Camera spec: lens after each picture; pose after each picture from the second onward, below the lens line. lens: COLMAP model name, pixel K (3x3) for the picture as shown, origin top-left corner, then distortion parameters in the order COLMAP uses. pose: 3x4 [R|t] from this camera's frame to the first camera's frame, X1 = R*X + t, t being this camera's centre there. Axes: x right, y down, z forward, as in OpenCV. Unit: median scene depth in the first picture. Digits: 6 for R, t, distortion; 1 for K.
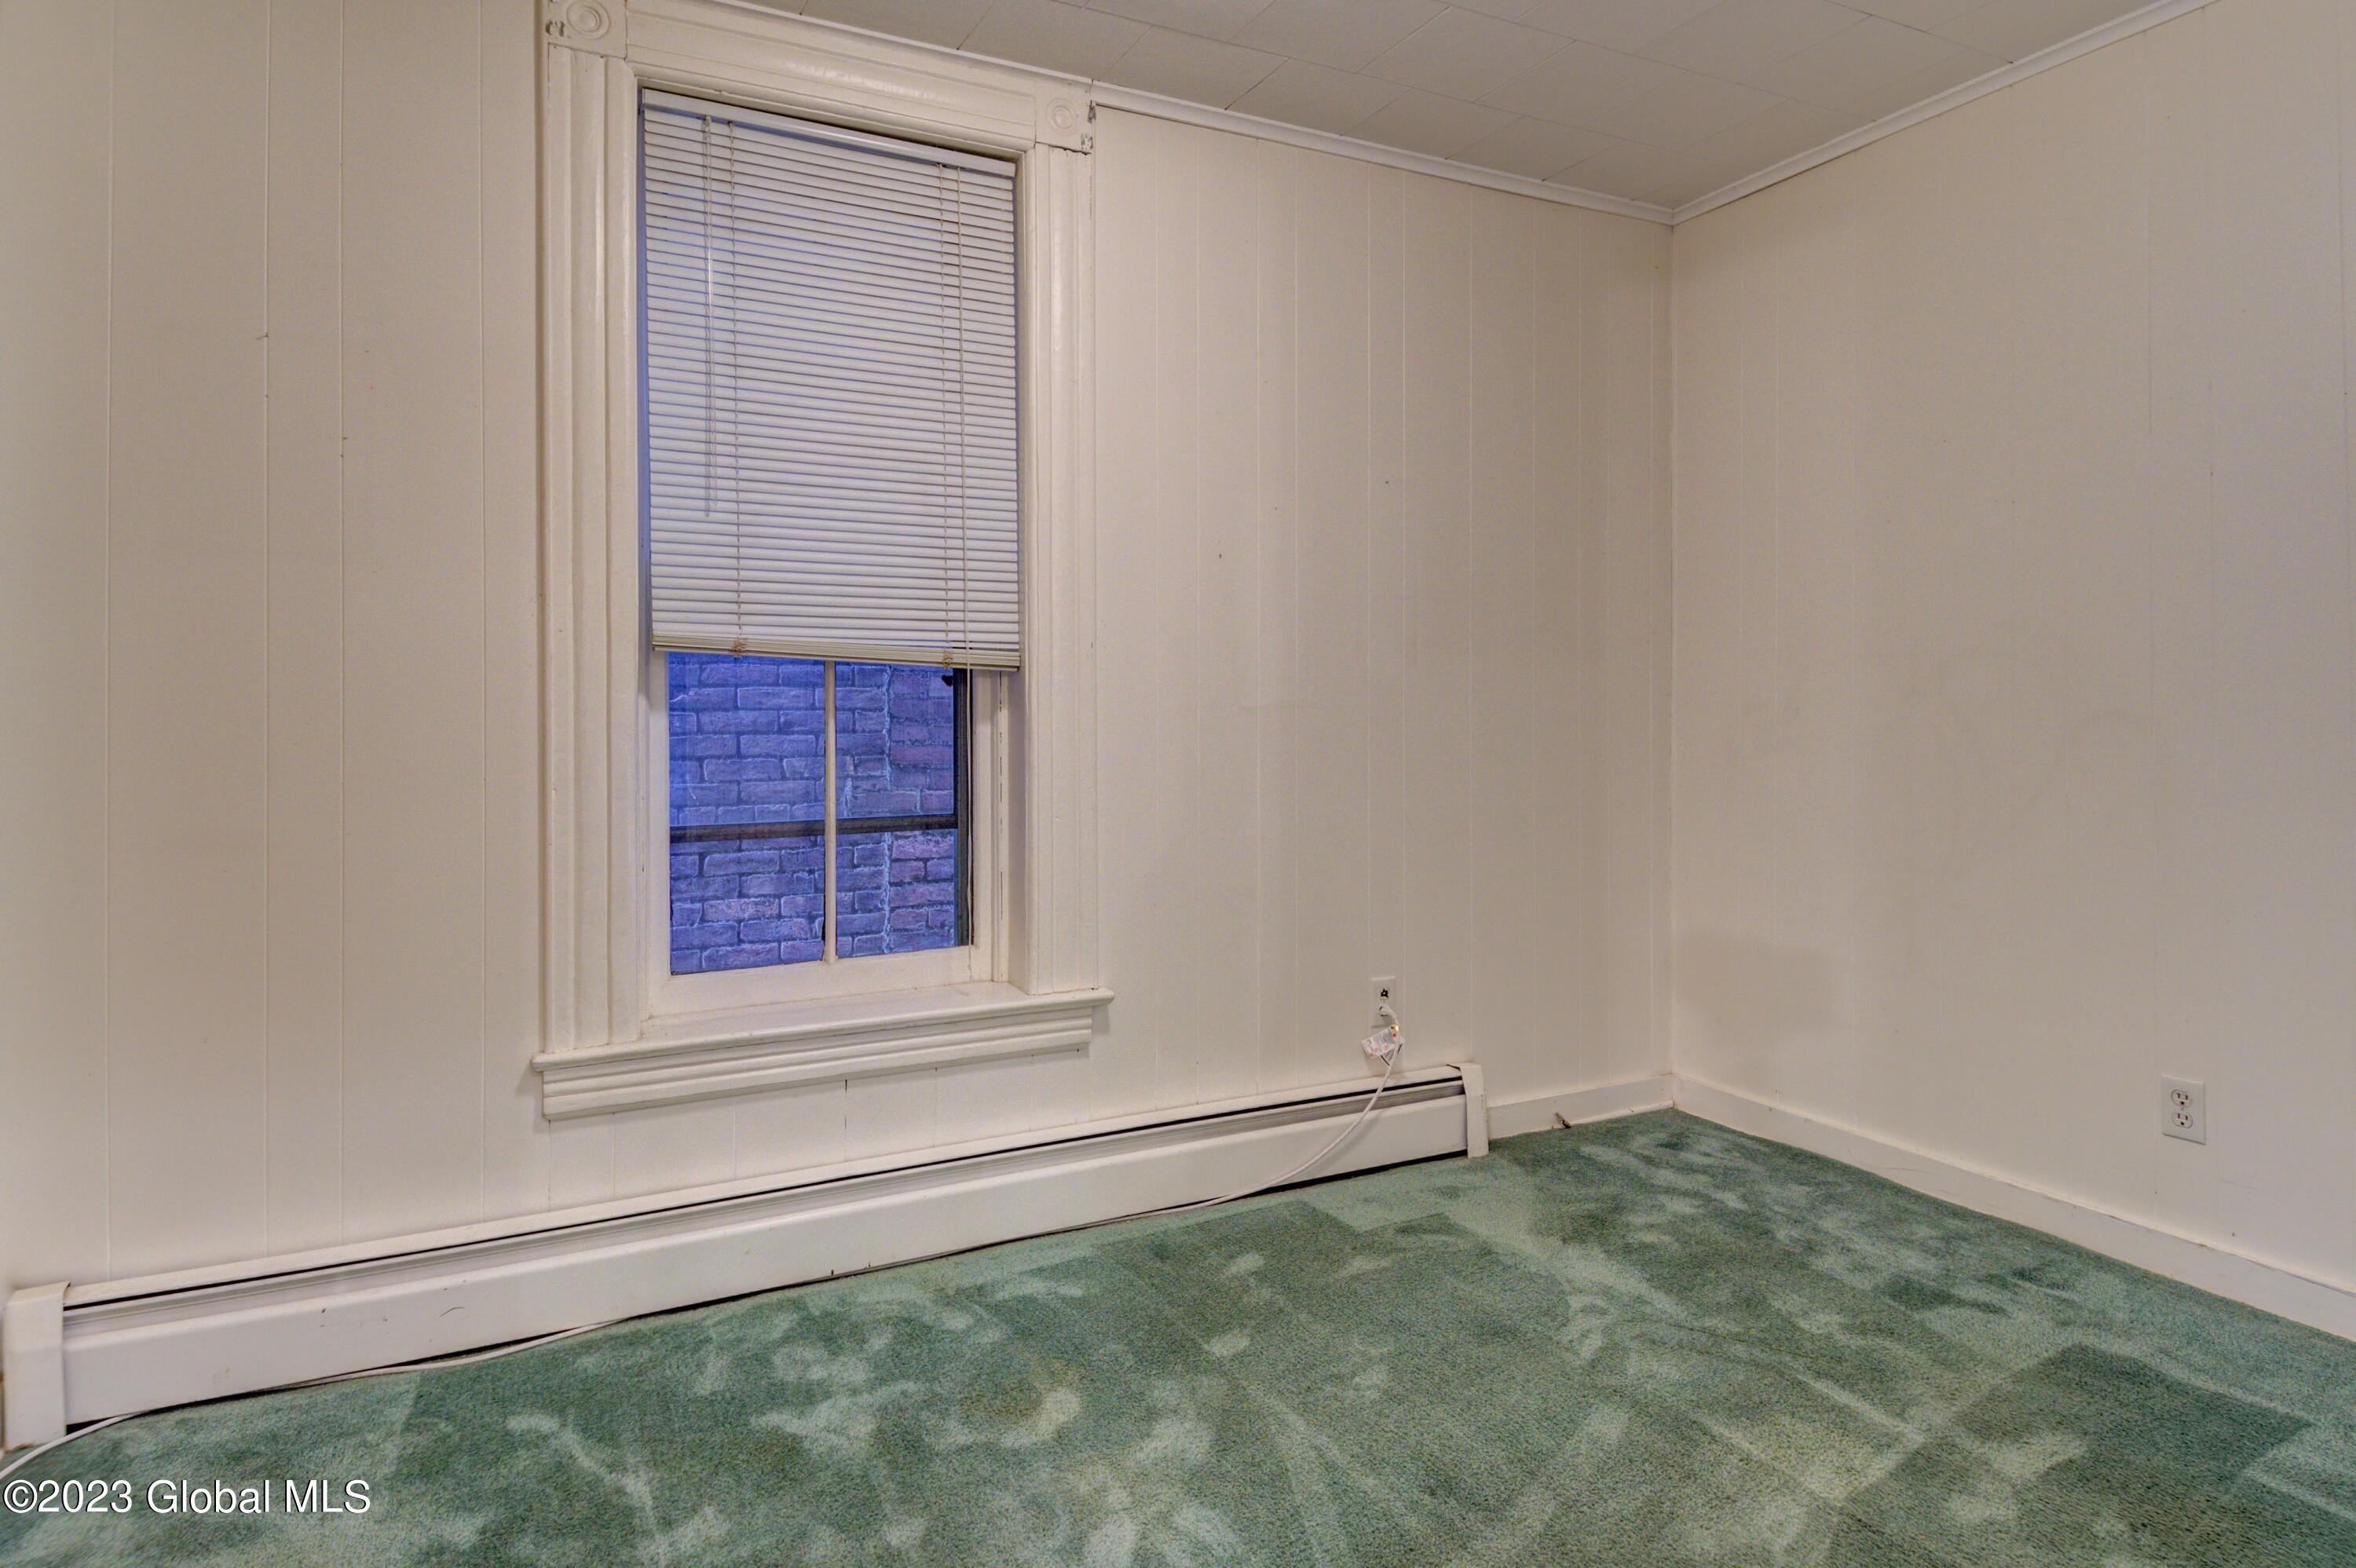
lens RADIAL K [[1236.2, 0, 1174.9], [0, 1236.2, 693.8], [0, 0, 1]] dist [-0.003076, -0.000580]
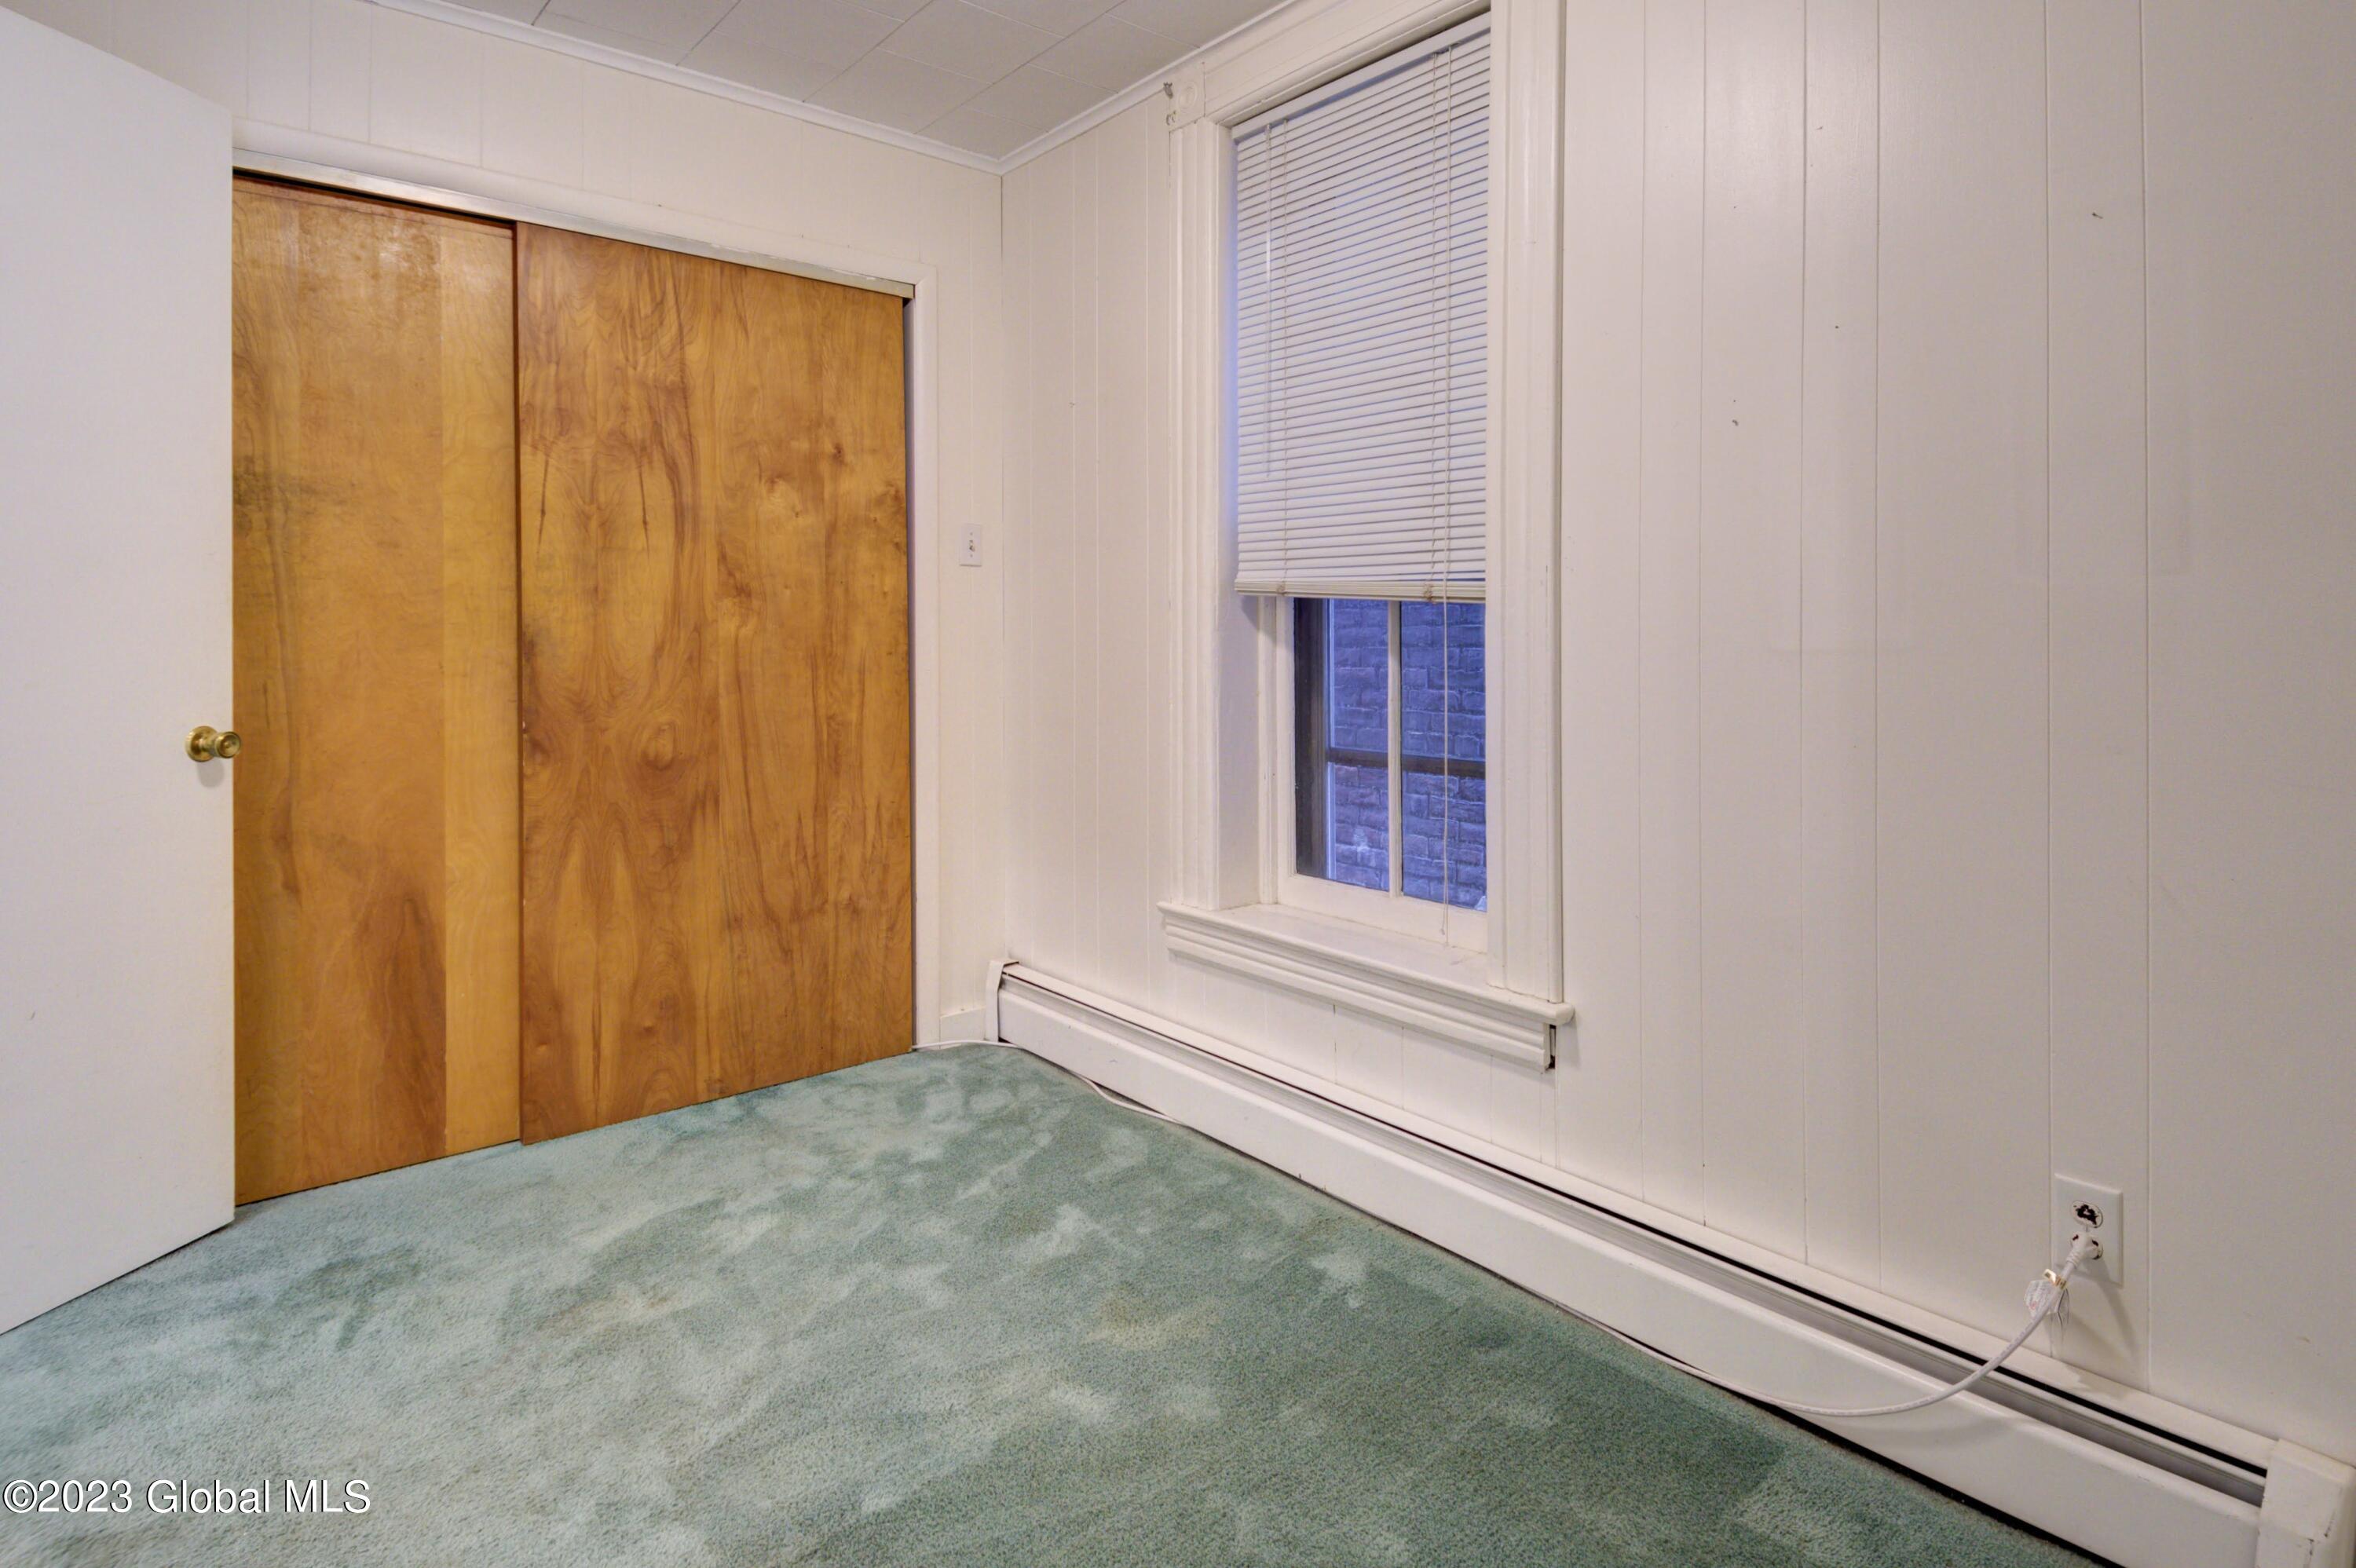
lens RADIAL K [[1256.6, 0, 1178.4], [0, 1256.6, 644.1], [0, 0, 1]] dist [0.000428, -0.014451]
pose [[0.231678, 0.013242, -0.972702, 0.689897], [0.005098, 0.999877, 0.014826, -0.005091], [0.972779, -0.008393, 0.231582, 0.605188]]
